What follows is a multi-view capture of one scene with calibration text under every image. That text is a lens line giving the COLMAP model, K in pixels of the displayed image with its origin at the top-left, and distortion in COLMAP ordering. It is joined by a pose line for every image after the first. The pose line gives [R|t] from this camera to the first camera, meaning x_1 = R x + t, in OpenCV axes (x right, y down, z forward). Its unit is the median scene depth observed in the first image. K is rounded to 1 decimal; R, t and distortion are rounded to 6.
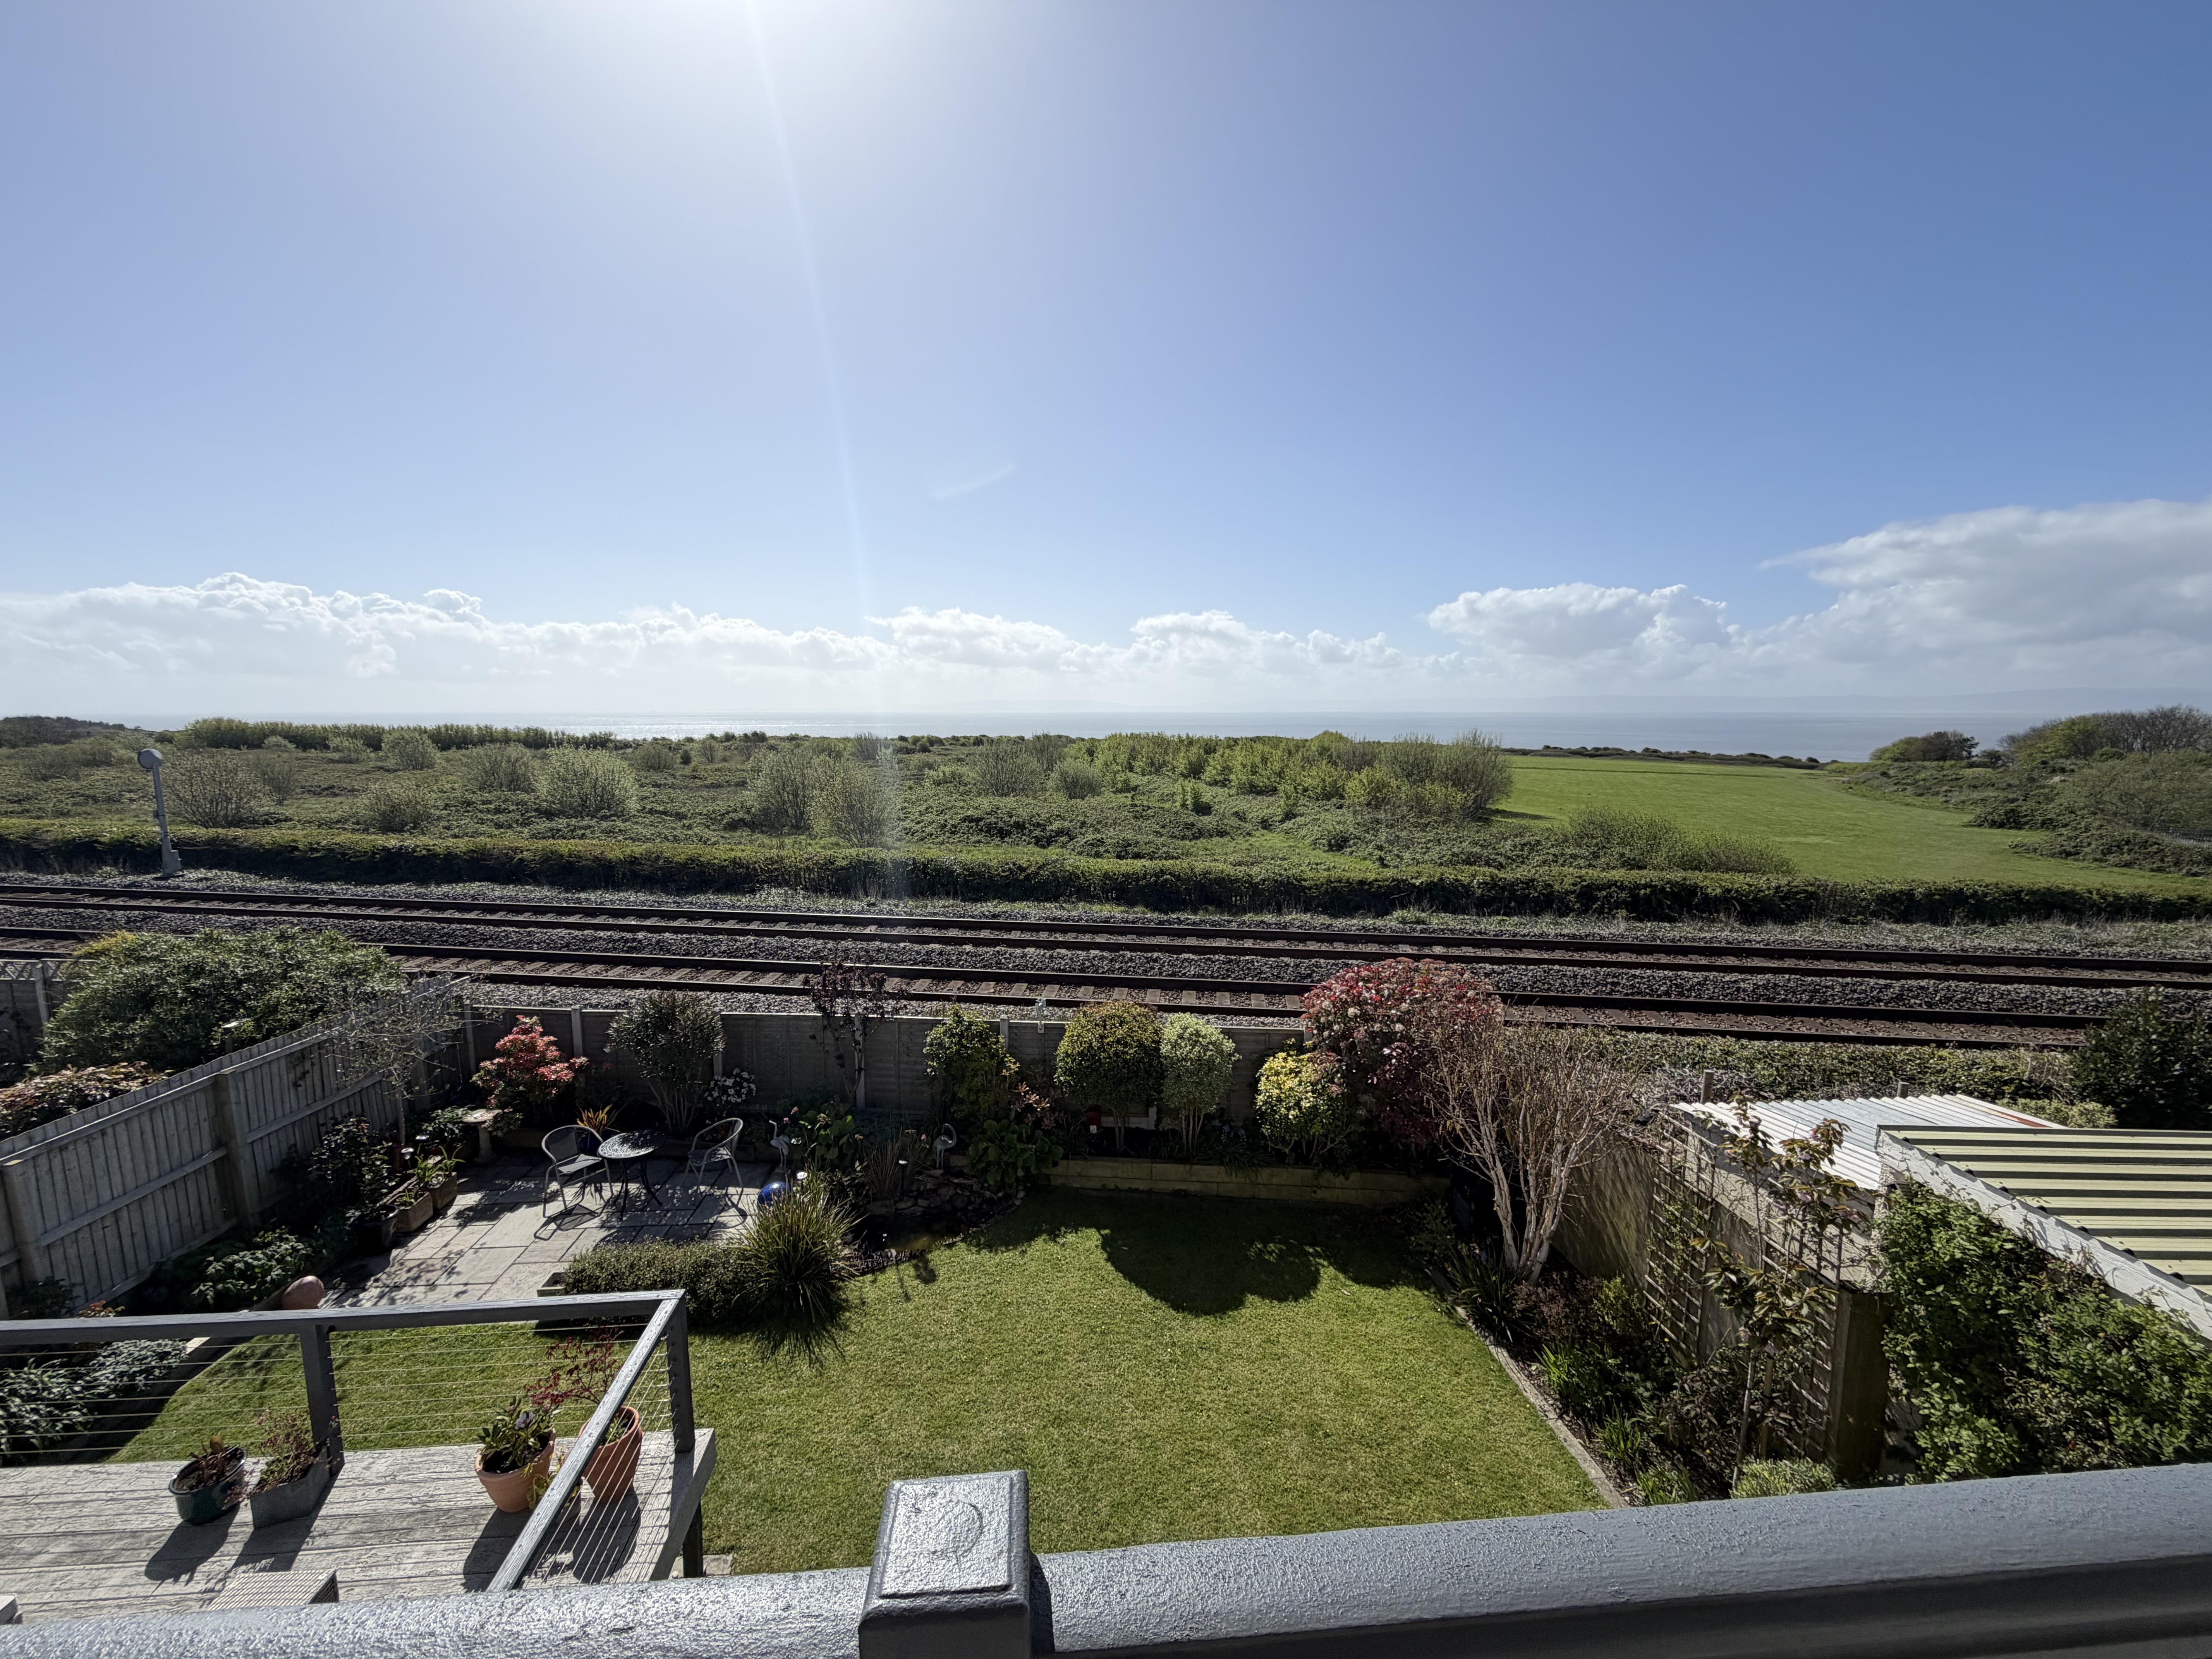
lens RADIAL K [[878.7, 0, 1099.4], [0, 878.7, 820.9], [0, 0, 1]] dist [-0.001204, -0.000136]
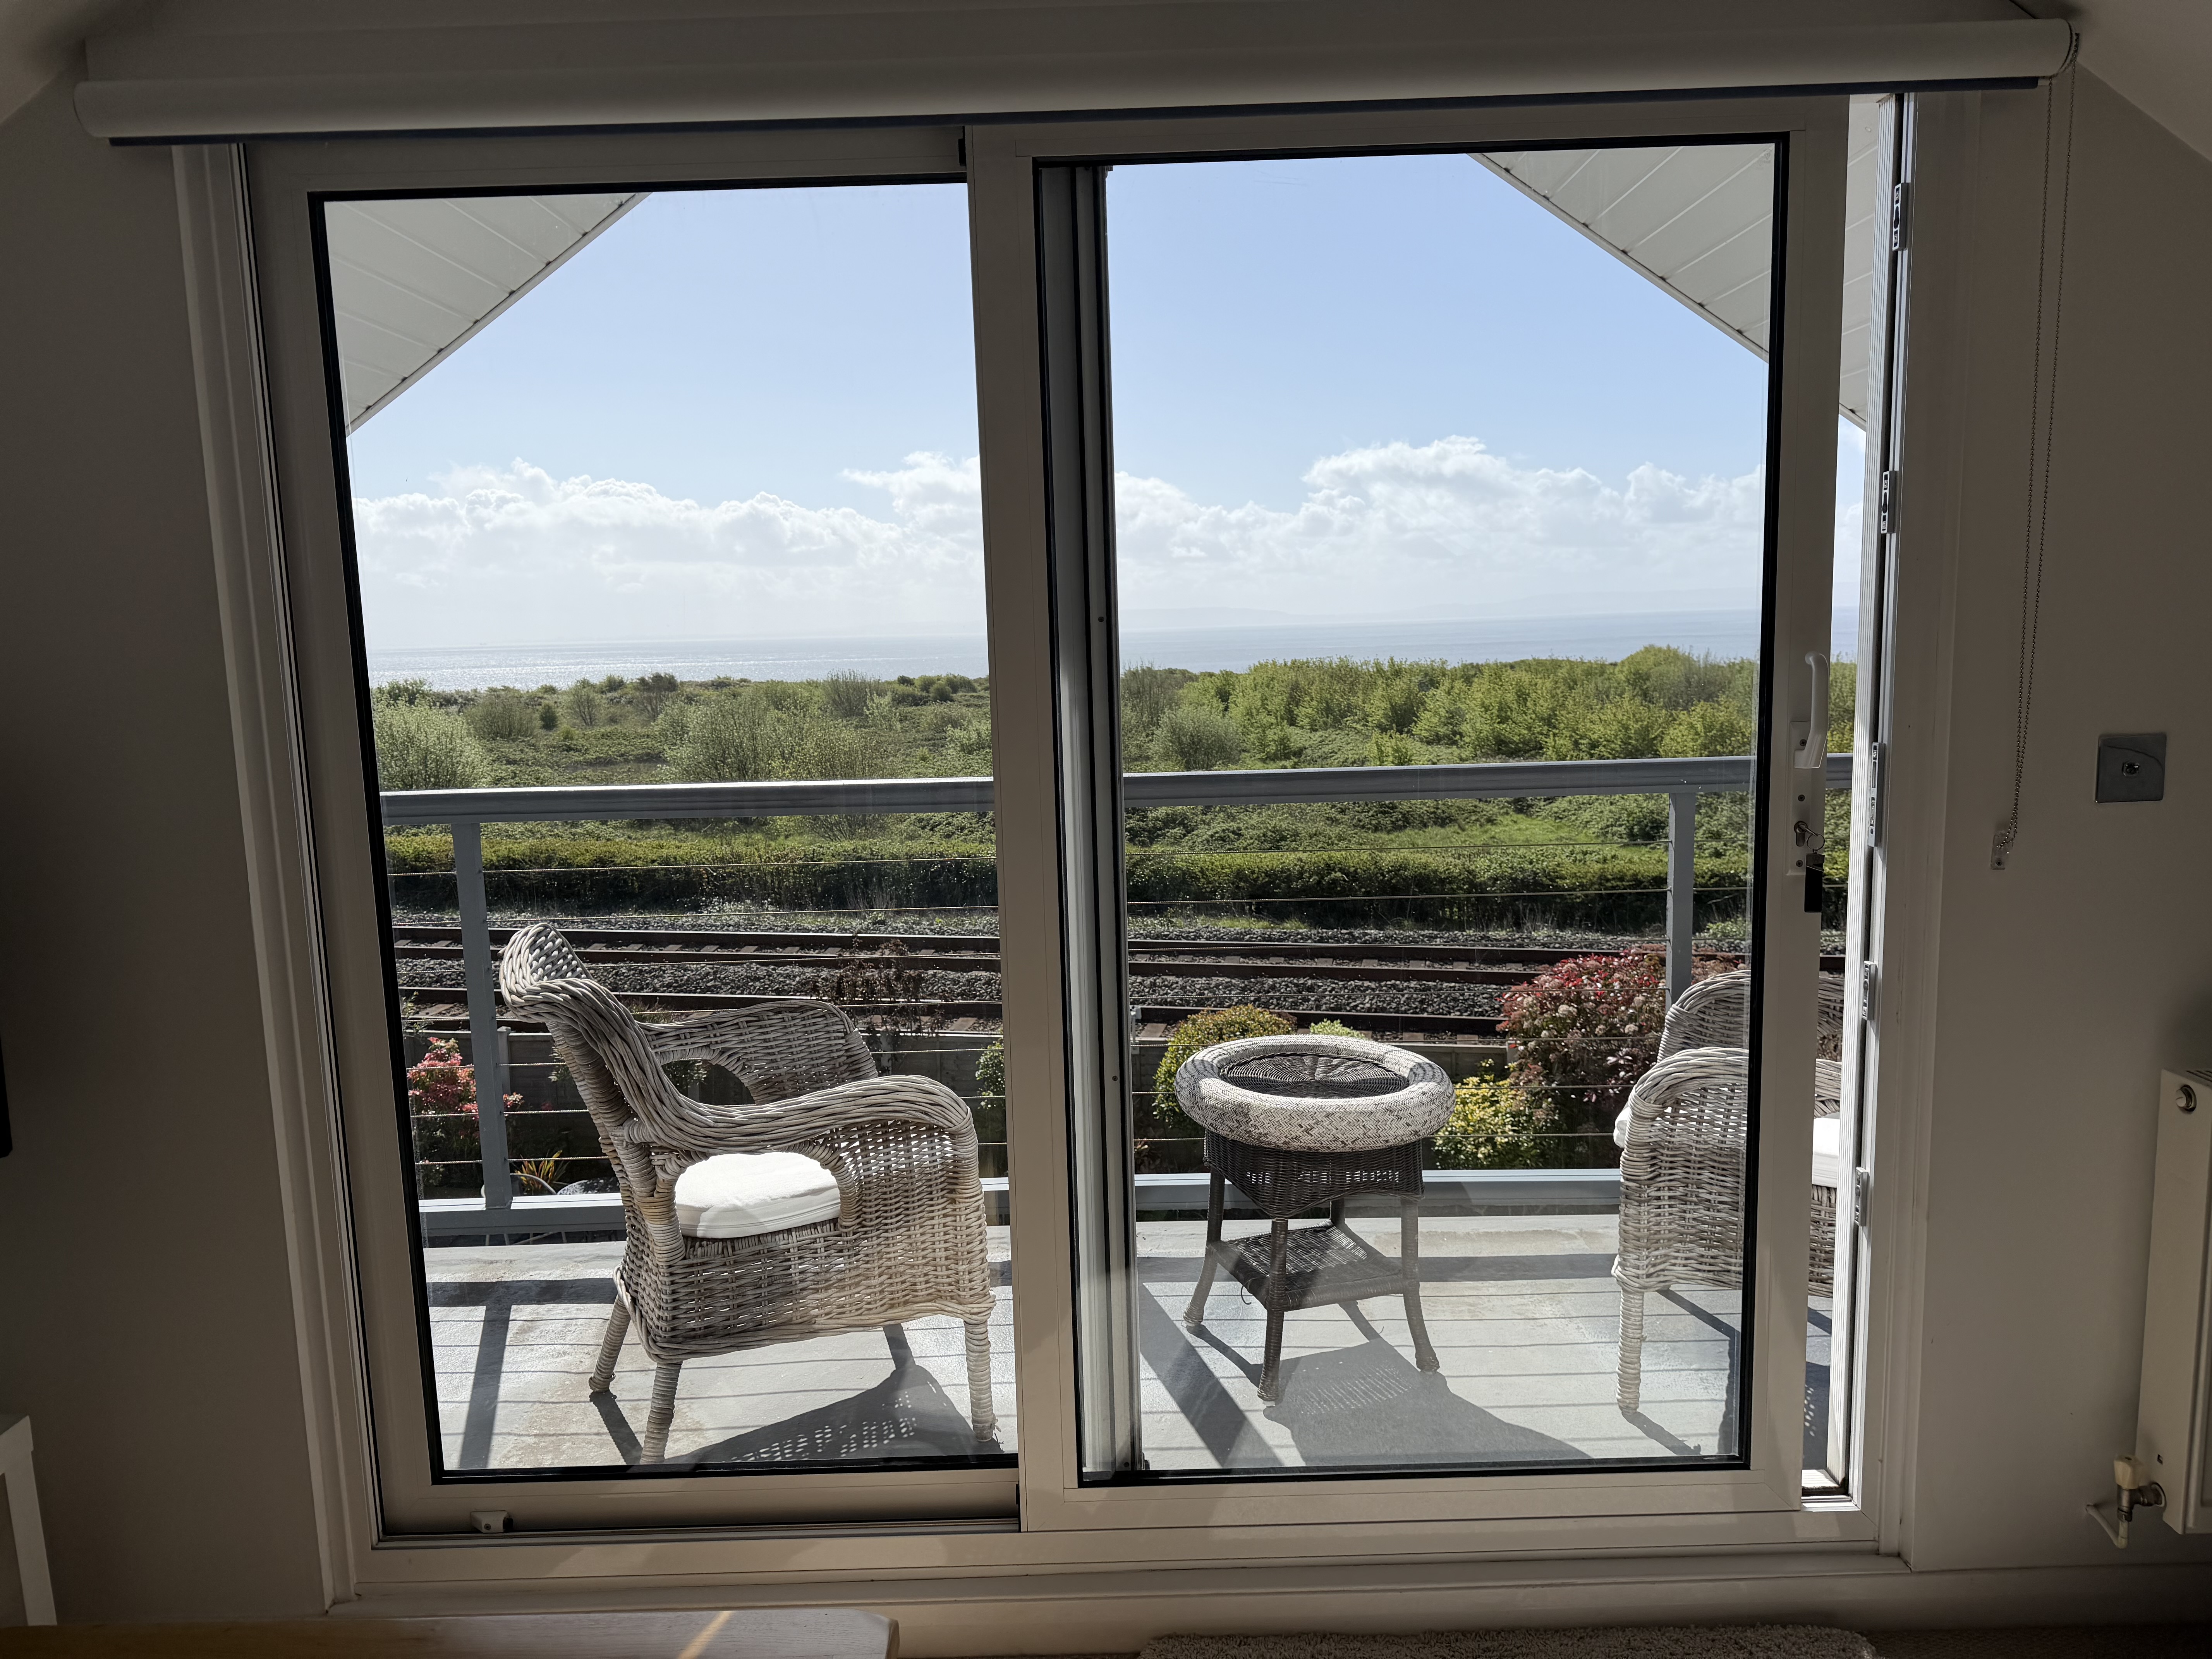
lens RADIAL K [[1531.0, 0, 1098.9], [0, 1531.0, 822.8], [0, 0, 1]] dist [0.106209, -0.009554]
pose [[0.995378, -0.015560, -0.094761, 0.012000], [0.015751, 0.999875, 0.001264, 0.022023], [0.094729, -0.002751, 0.995499, -0.117306]]
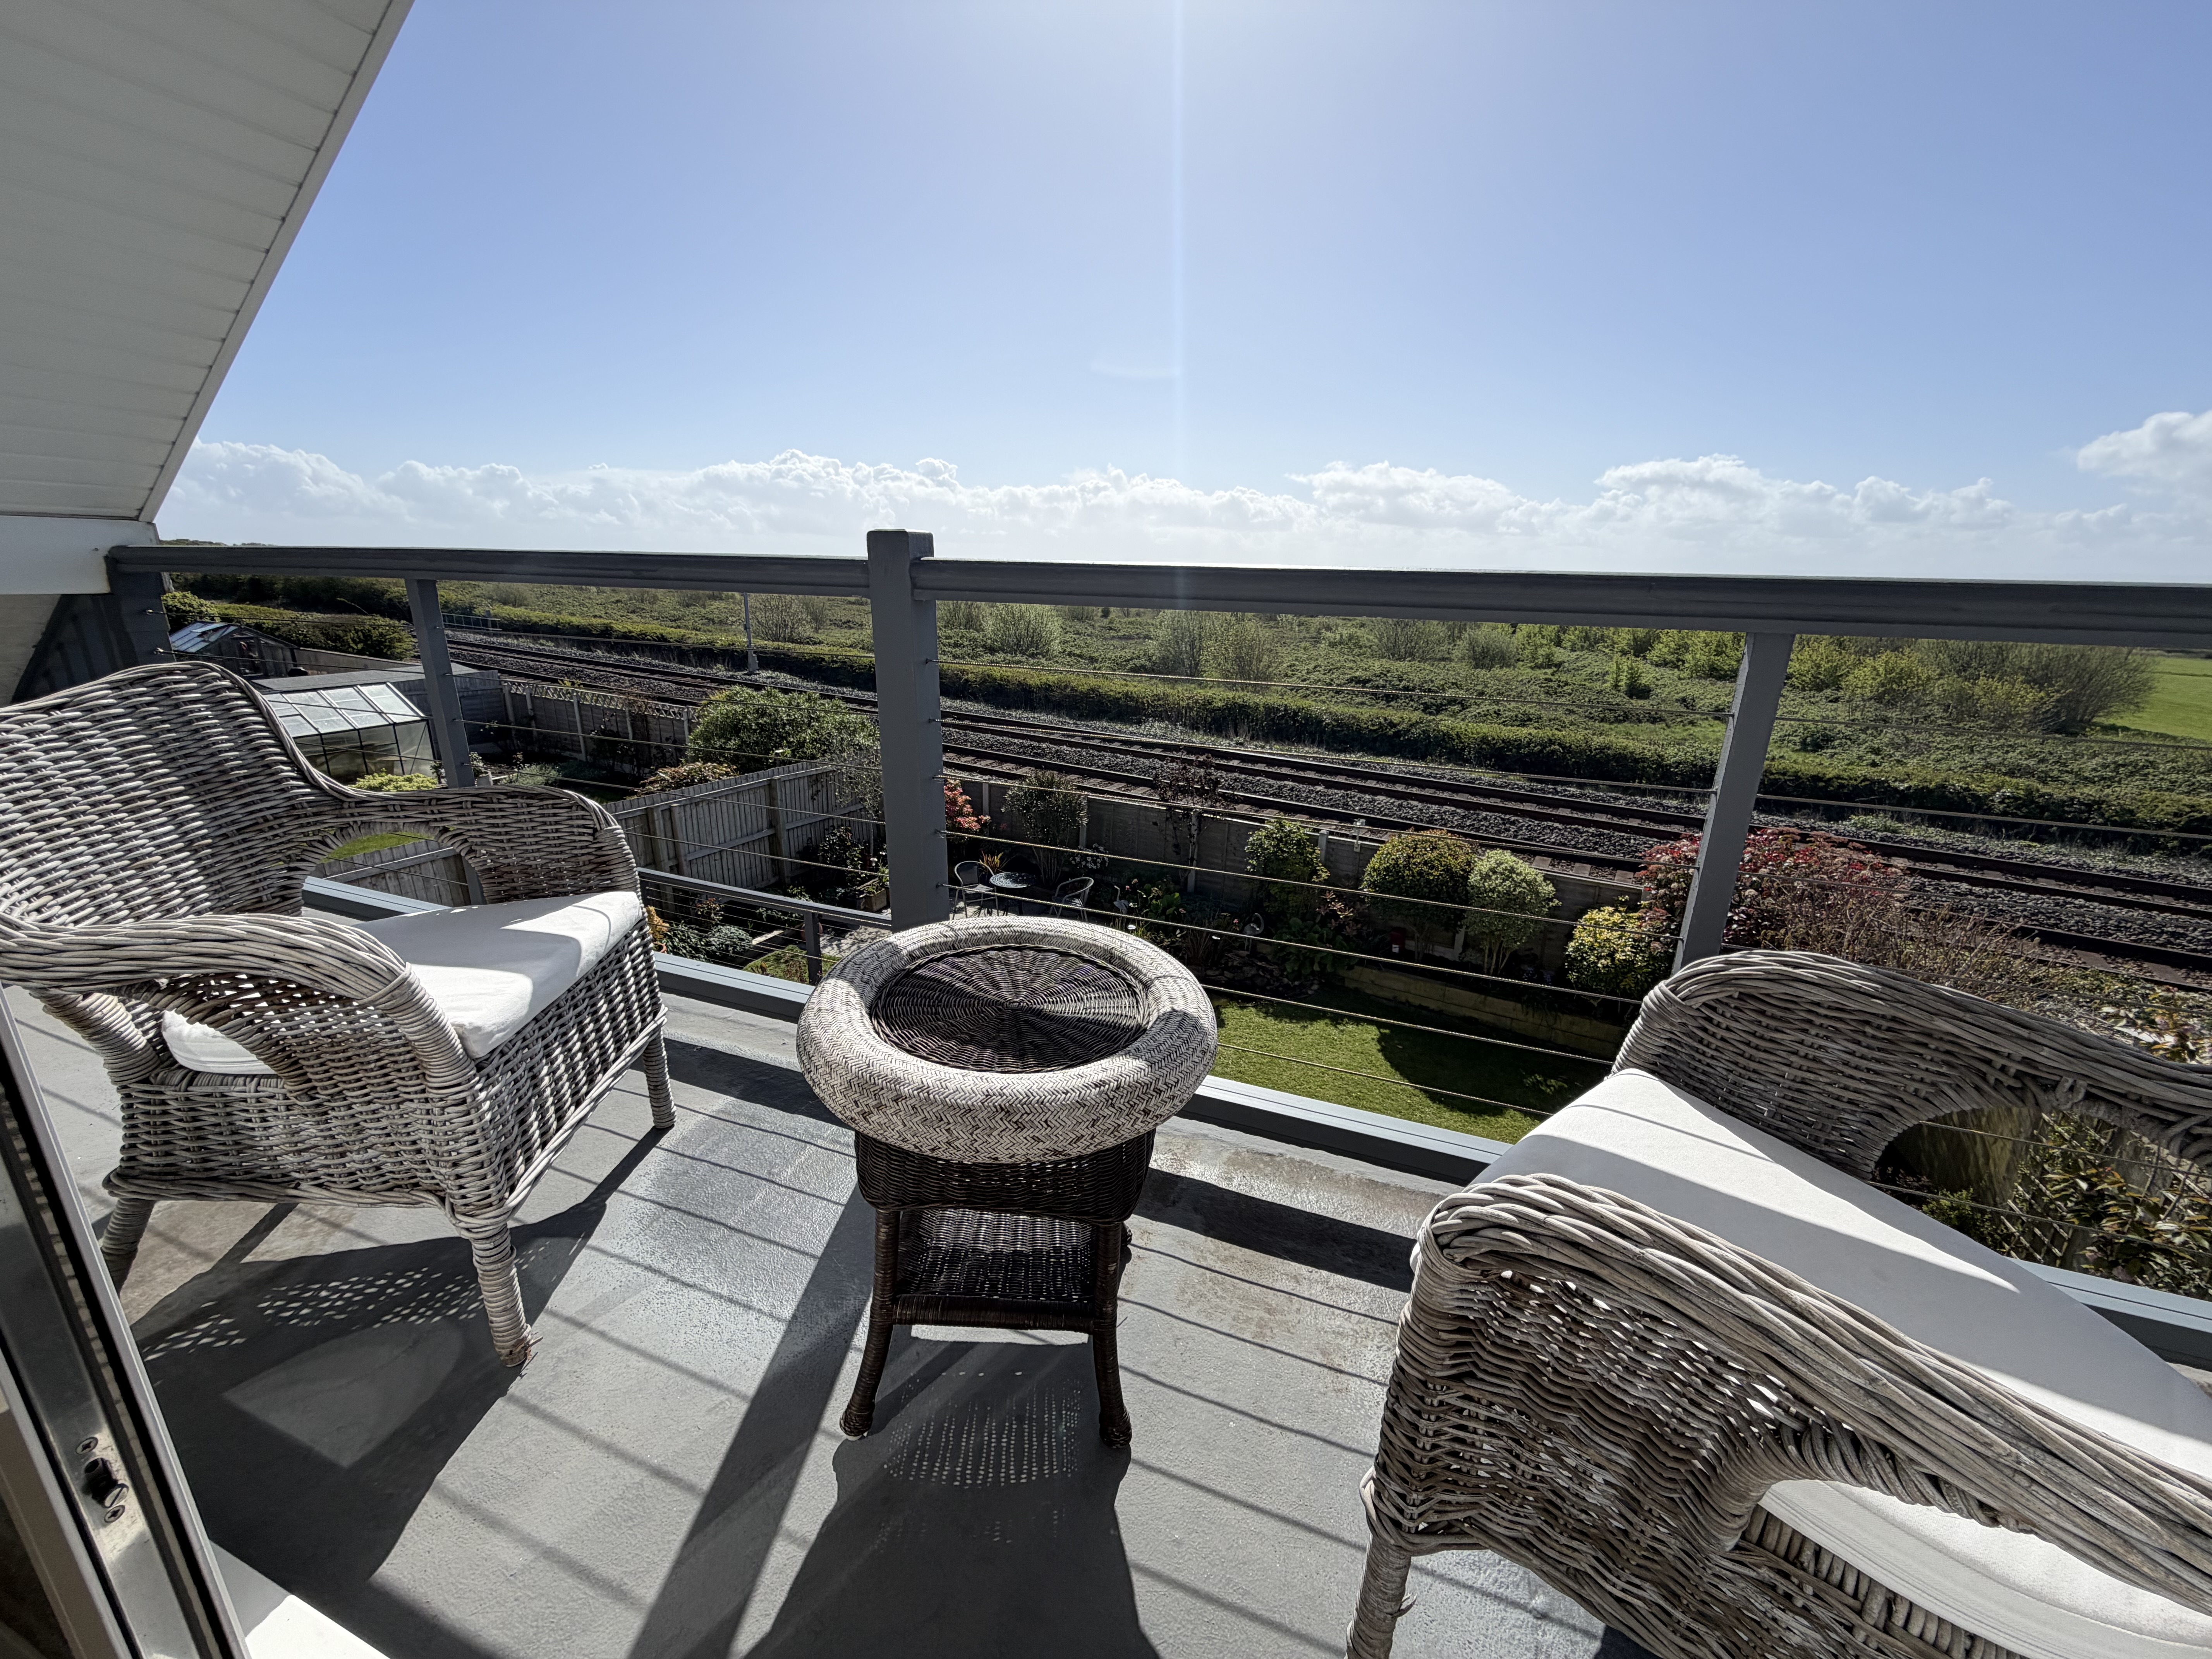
lens RADIAL K [[878.7, 0, 1098.6], [0, 878.7, 825.5], [0, 0, 1]] dist [-0.001204, -0.000136]
pose [[0.899569, 0.140126, -0.413691, 0.039188], [-0.075546, 0.982783, 0.168616, 0.025285], [0.430195, -0.120429, 0.894667, -0.033084]]
